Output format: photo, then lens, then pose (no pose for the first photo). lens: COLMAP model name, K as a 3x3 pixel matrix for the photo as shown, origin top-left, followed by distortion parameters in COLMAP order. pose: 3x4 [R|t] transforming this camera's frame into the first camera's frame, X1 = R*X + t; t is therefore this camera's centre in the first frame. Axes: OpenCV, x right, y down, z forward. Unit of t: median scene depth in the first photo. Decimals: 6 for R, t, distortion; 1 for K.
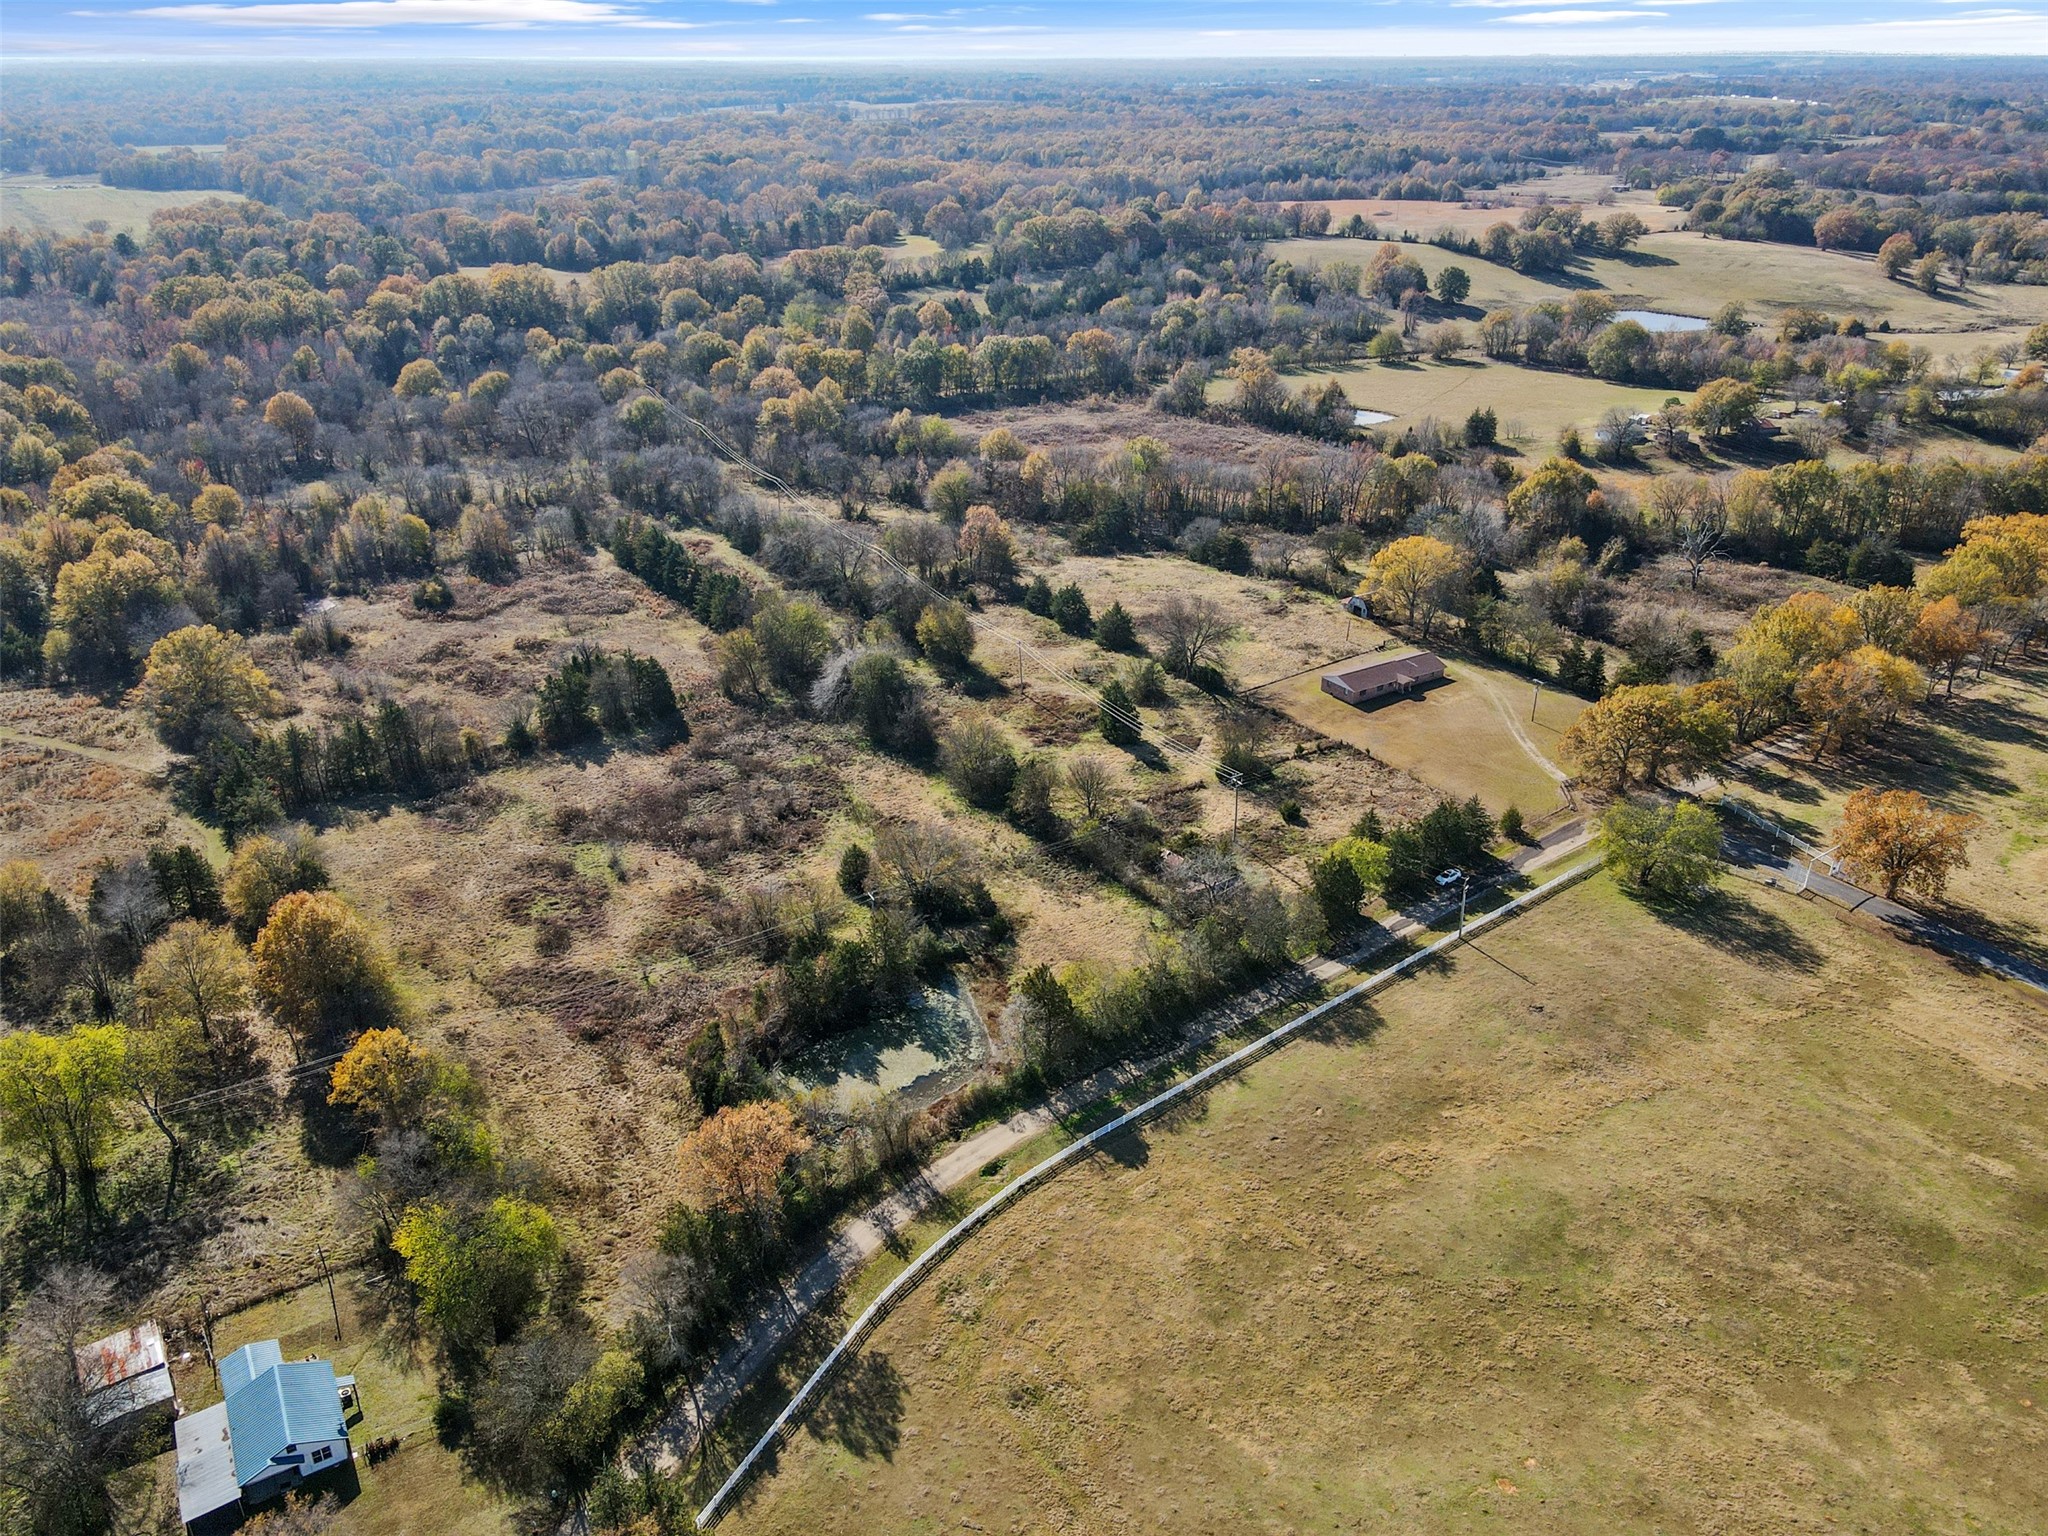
lens RADIAL K [[1500.4, 0, 1014.1], [0, 1500.4, 767.6], [0, 0, 1]] dist [0.006426, 0.021076]
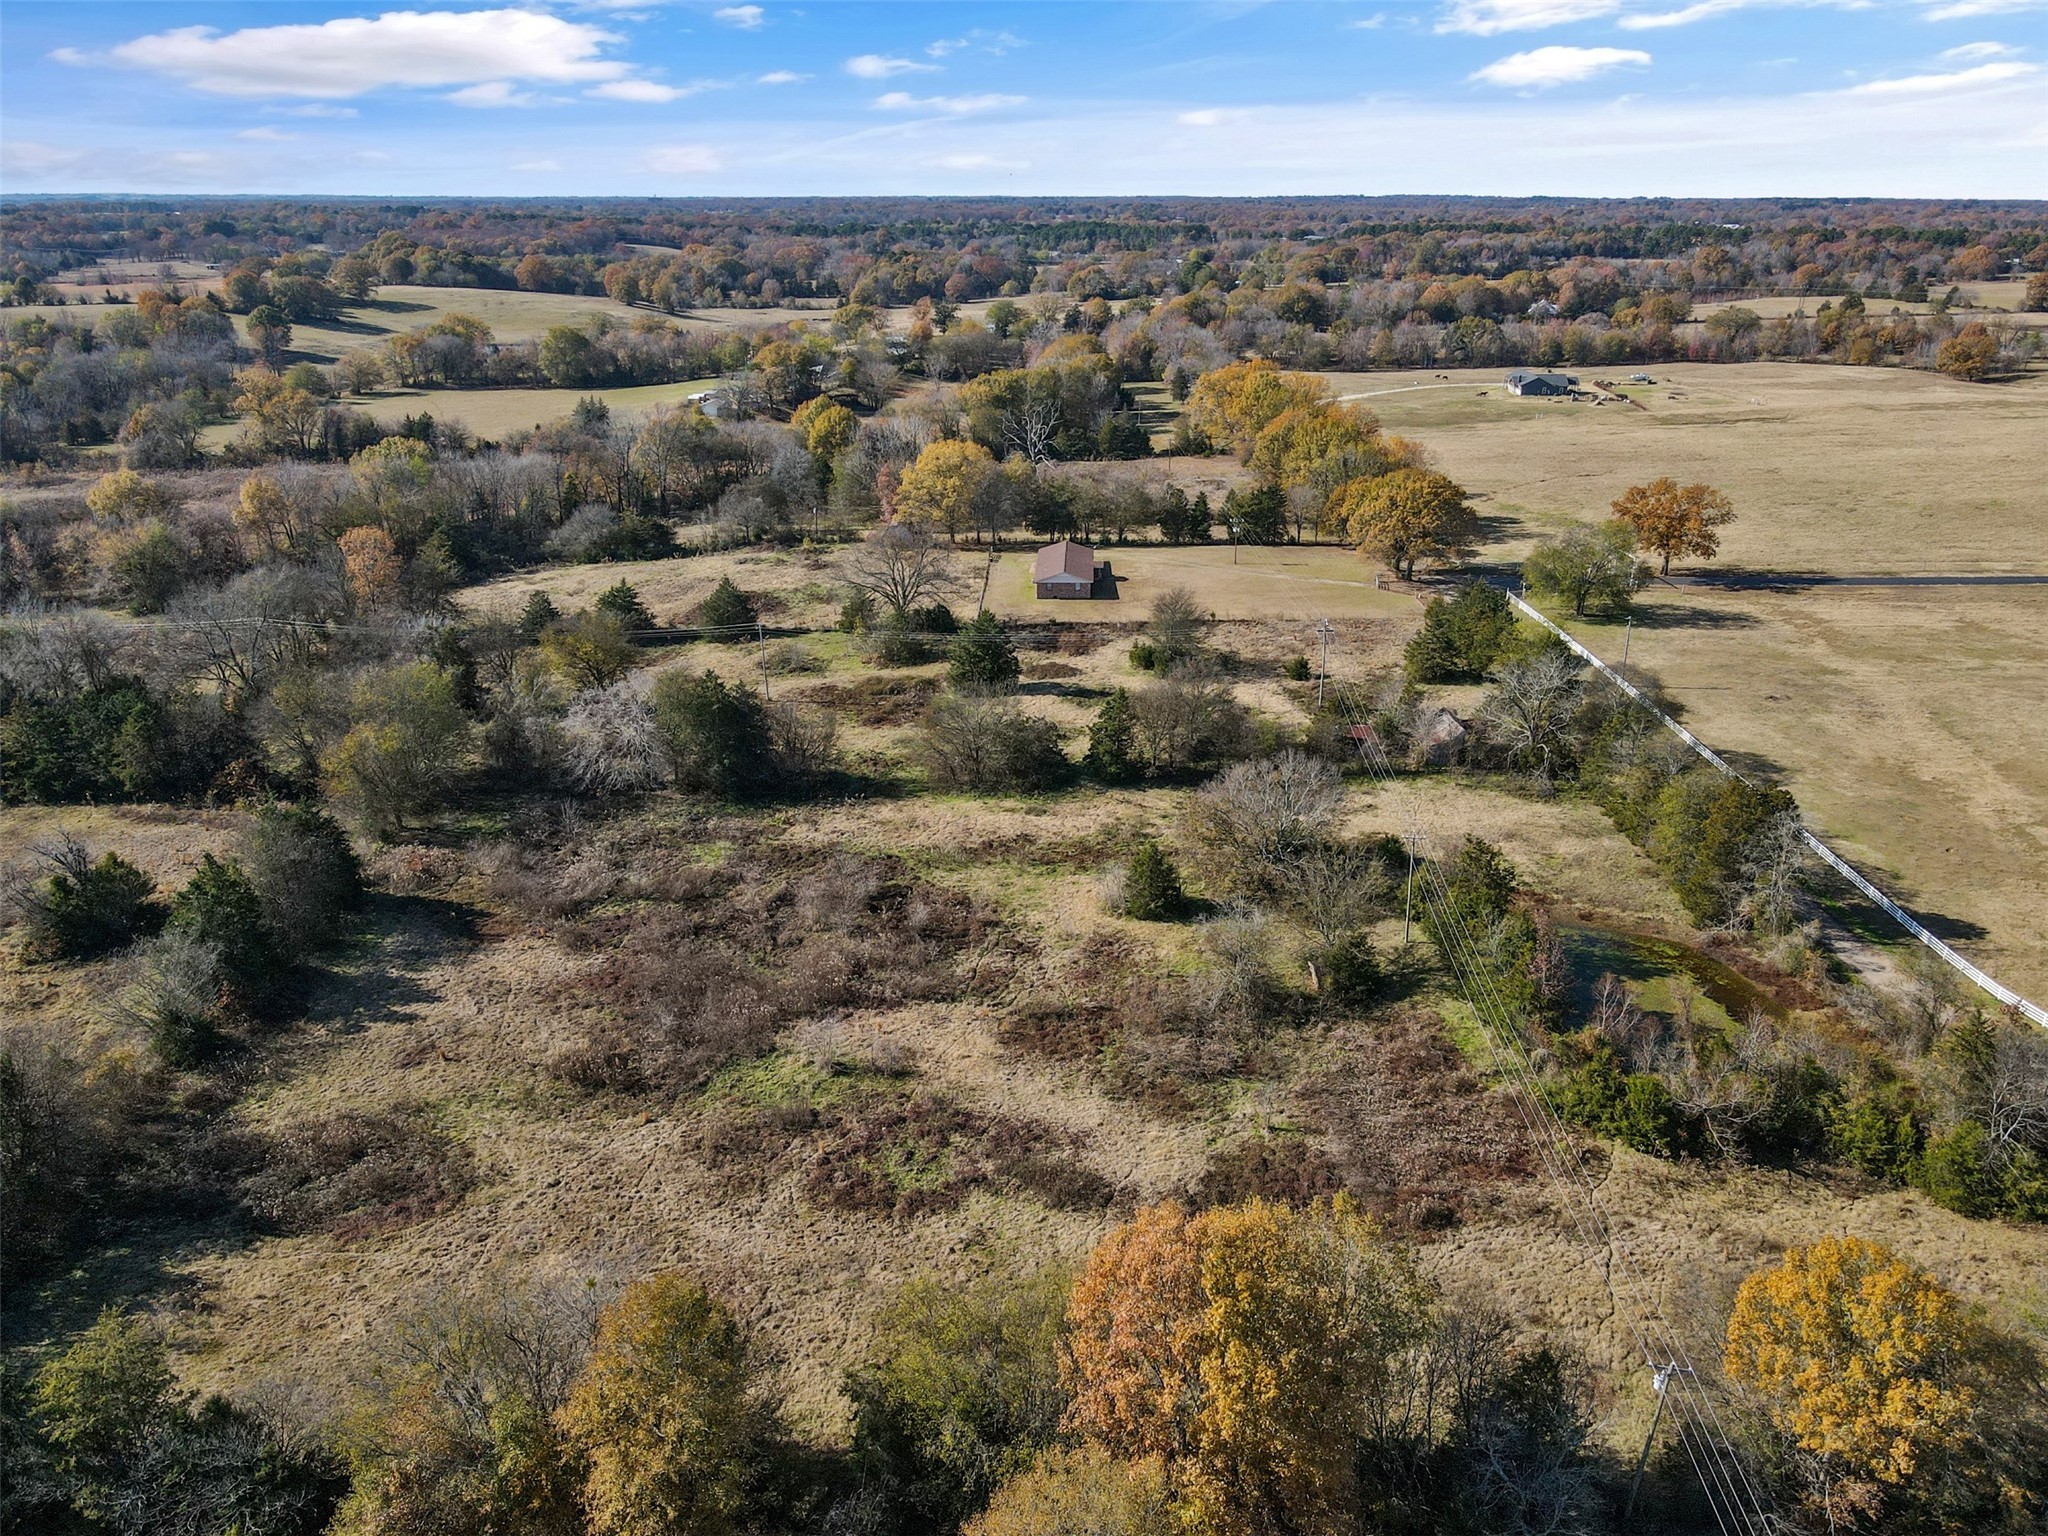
lens RADIAL K [[1500.4, 0, 1014.1], [0, 1500.4, 767.6], [0, 0, 1]] dist [0.006426, 0.021076]
pose [[0.570838, -0.292706, 0.767116, -0.473575], [0.354707, 0.930528, 0.091109, -0.044290], [-0.740491, 0.220093, 0.635006, 0.487429]]
